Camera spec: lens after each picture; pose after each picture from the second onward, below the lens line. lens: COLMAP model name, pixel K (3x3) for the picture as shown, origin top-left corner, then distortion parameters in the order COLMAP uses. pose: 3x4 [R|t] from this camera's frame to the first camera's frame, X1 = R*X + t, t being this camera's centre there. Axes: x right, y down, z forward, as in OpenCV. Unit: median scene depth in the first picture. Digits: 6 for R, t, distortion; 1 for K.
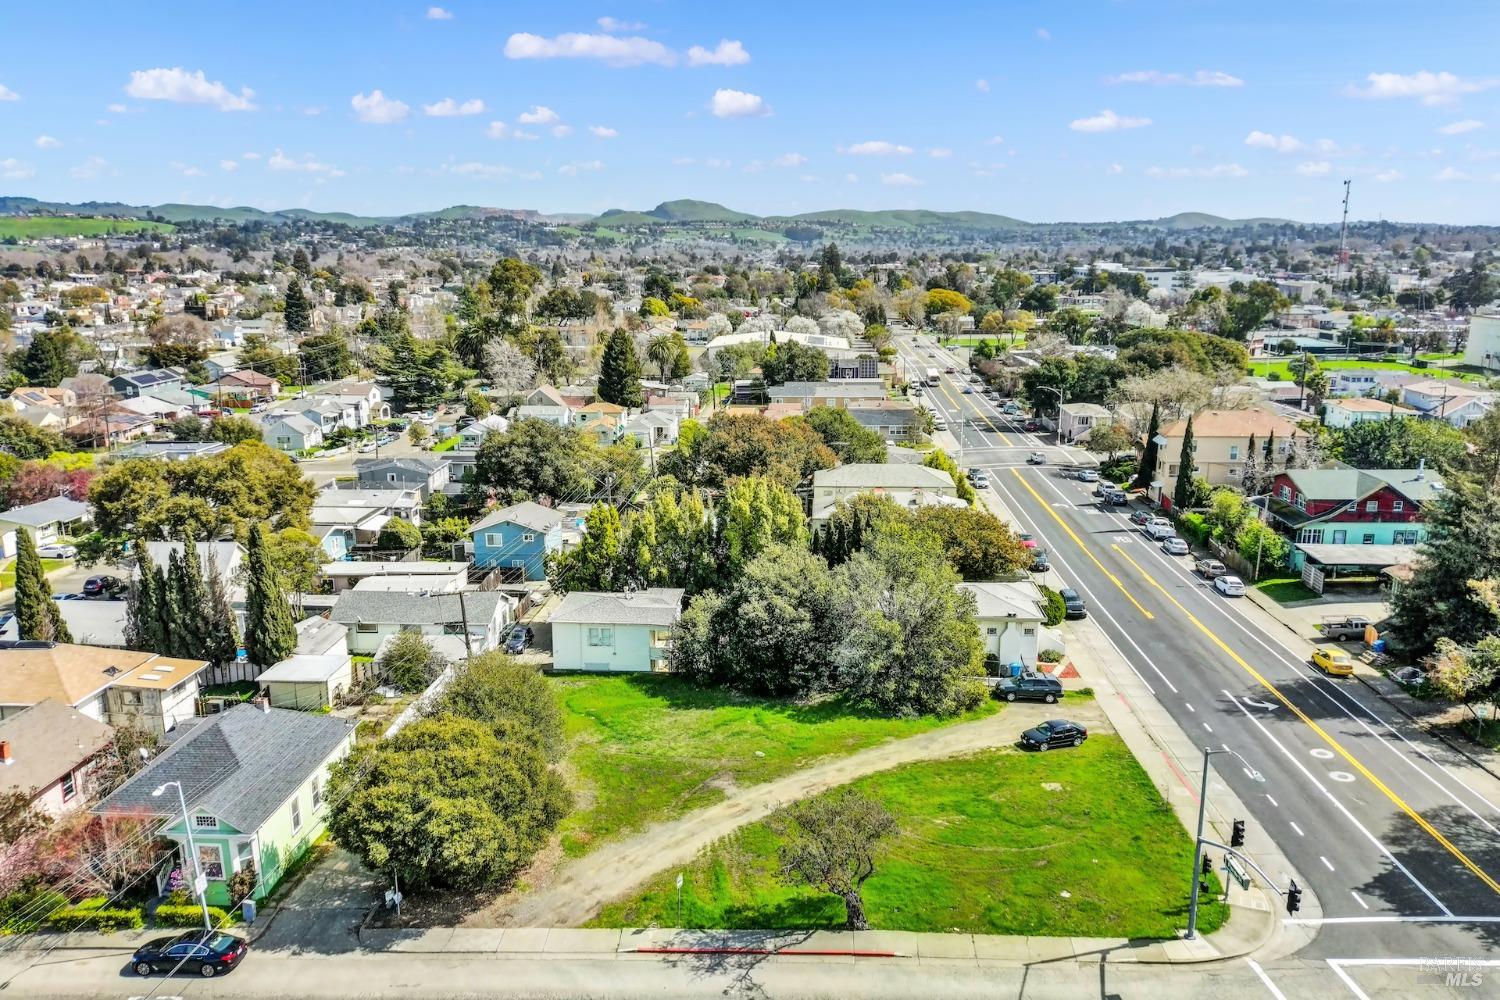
lens RADIAL K [[1109.2, 0, 750.0], [0, 1109.2, 500.0], [0, 0, 1]] dist [0.076460, -0.104498]
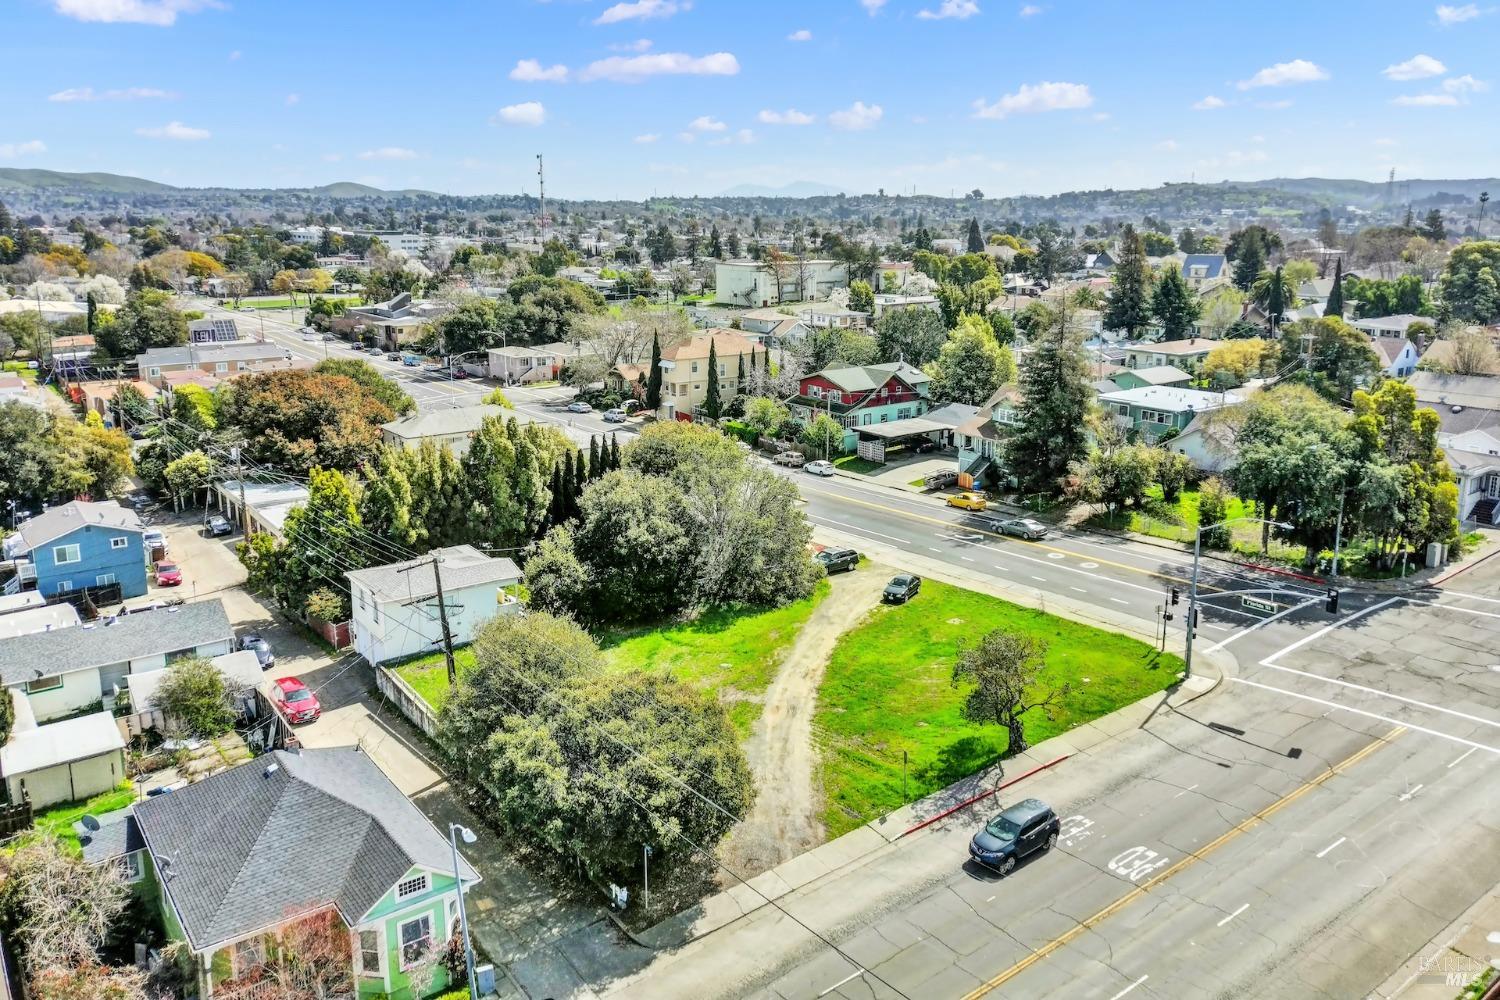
lens RADIAL K [[1091.6, 0, 746.0], [0, 1091.6, 446.4], [0, 0, 1]] dist [0.047020, -0.003510]
pose [[0.767300, -0.129074, 0.628165, -0.509105], [0.138340, 0.989787, 0.034397, 0.002956], [-0.626189, 0.060508, 0.777319, 0.195325]]
